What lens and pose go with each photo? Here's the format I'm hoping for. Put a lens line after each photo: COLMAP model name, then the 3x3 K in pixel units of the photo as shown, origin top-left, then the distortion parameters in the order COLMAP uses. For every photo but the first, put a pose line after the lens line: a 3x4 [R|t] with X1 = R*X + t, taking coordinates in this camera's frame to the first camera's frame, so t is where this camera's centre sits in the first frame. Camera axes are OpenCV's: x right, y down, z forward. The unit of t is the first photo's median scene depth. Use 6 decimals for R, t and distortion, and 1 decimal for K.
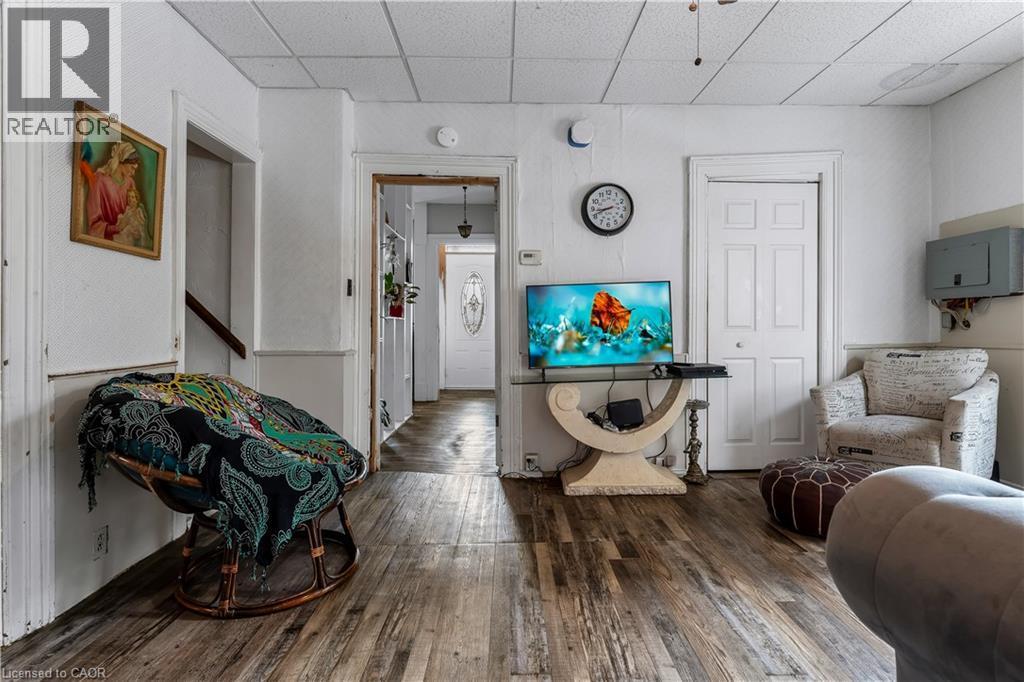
lens RADIAL K [[510.2, 0, 498.3], [0, 510.2, 334.3], [0, 0, 1]] dist [0.003778, 0.000014]
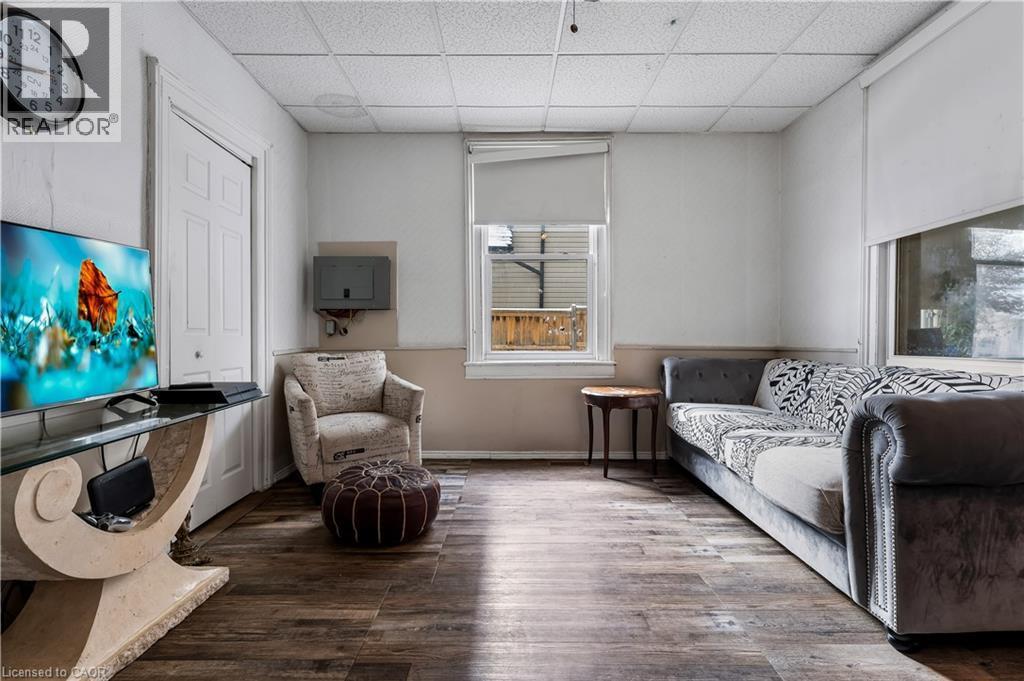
lens RADIAL K [[510.2, 0, 509.4], [0, 510.2, 346.4], [0, 0, 1]] dist [0.003778, 0.000014]
pose [[-0.003300, -0.012716, 0.999914, -0.340532], [0.017940, 0.999757, 0.012774, 0.010671], [-0.999834, 0.017980, -0.003071, 0.747715]]
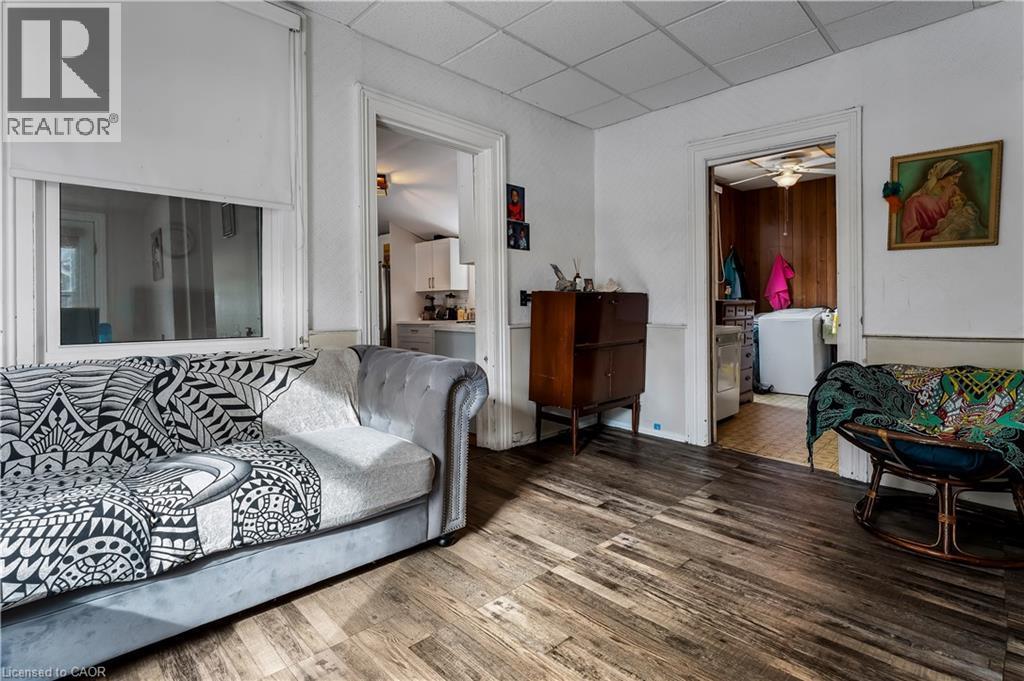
lens RADIAL K [[510.2, 0, 522.2], [0, 510.2, 312.8], [0, 0, 1]] dist [0.003778, 0.000014]
pose [[-0.695333, 0.007553, -0.718648, 0.770932], [-0.008530, 0.999788, 0.018761, -0.009336], [0.718637, 0.019175, -0.695121, 0.943948]]
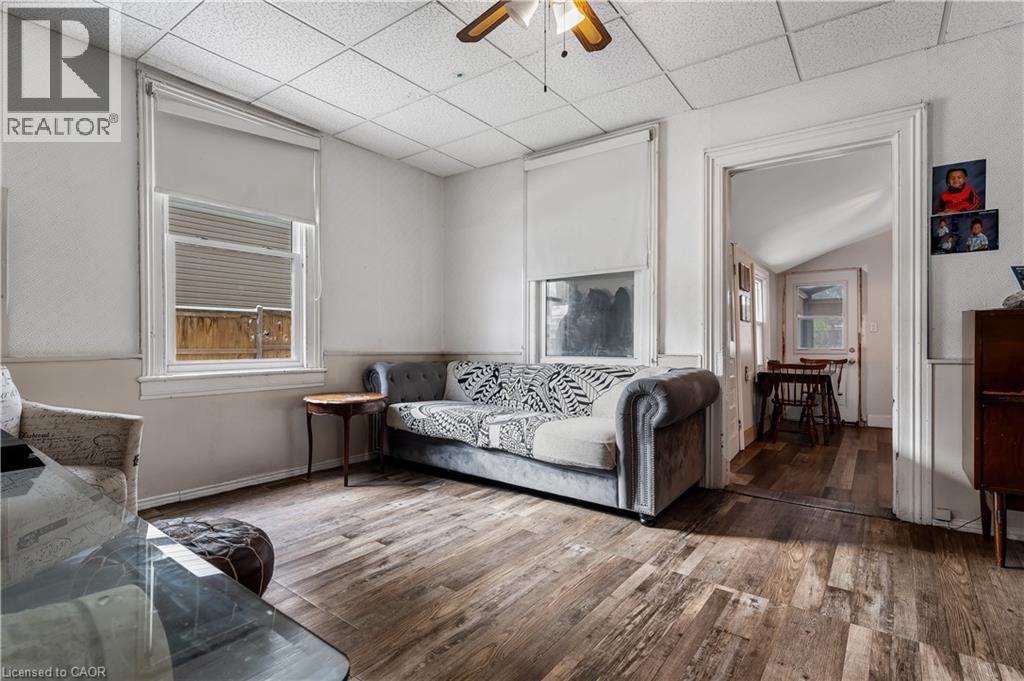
lens RADIAL K [[510.2, 0, 504.6], [0, 510.2, 346.7], [0, 0, 1]] dist [0.003778, 0.000014]
pose [[-0.806448, -0.001473, 0.591303, -0.119104], [0.011040, 0.999785, 0.017548, -0.001272], [-0.591202, 0.020679, -0.806258, 1.290354]]
